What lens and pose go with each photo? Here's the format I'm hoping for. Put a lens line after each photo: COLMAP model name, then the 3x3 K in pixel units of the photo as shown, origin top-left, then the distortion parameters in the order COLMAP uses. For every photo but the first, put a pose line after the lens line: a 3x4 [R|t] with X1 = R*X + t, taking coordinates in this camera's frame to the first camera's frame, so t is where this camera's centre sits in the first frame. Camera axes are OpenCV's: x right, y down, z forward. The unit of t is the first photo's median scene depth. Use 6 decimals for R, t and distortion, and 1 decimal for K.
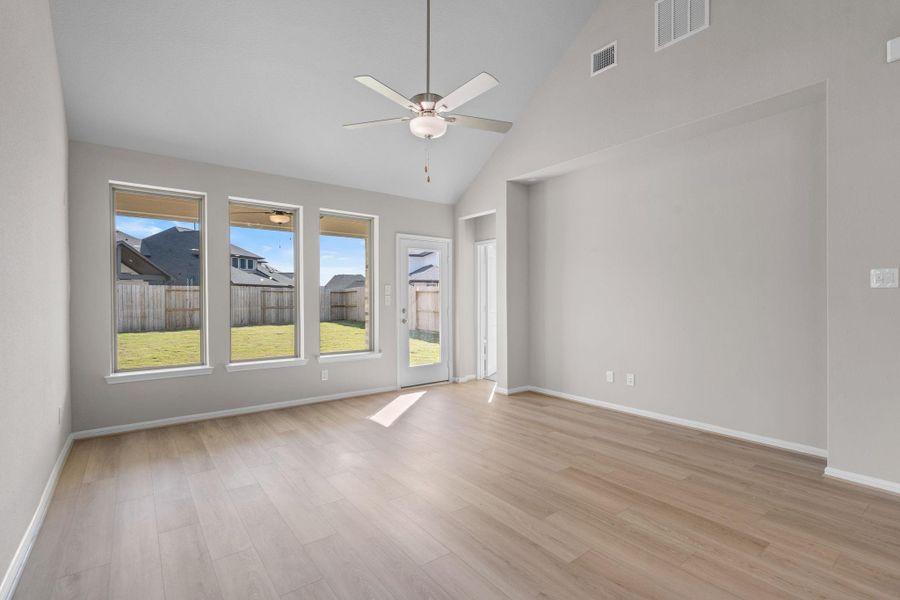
lens RADIAL K [[417.4, 0, 450.0], [0, 417.4, 300.0], [0, 0, 1]] dist [0.001182, 0.000309]
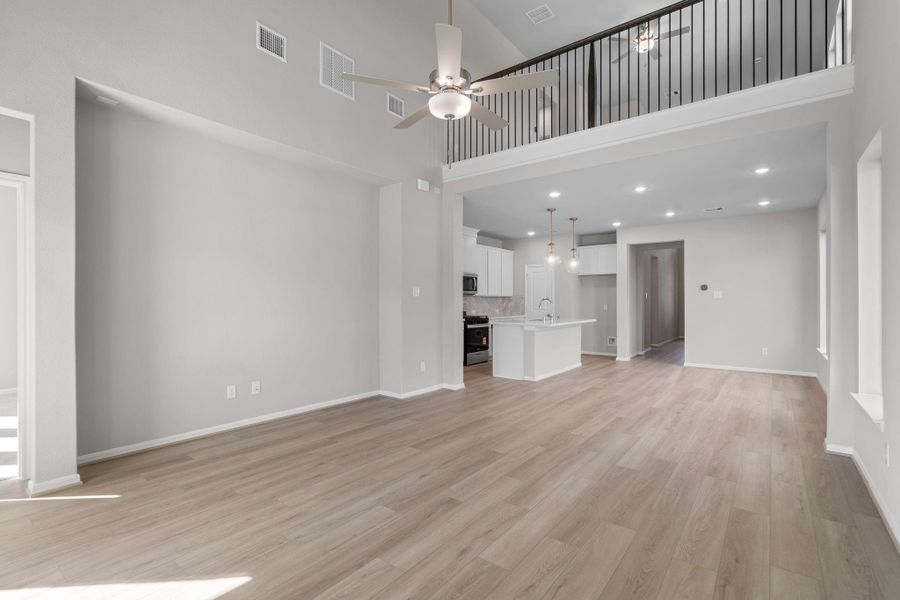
lens RADIAL K [[417.4, 0, 450.0], [0, 417.4, 300.0], [0, 0, 1]] dist [0.001182, 0.000309]
pose [[-0.255108, 0.007147, 0.966886, -0.777139], [0.003123, 0.999974, -0.006568, -0.000084], [-0.966908, 0.001344, -0.255123, 1.066083]]
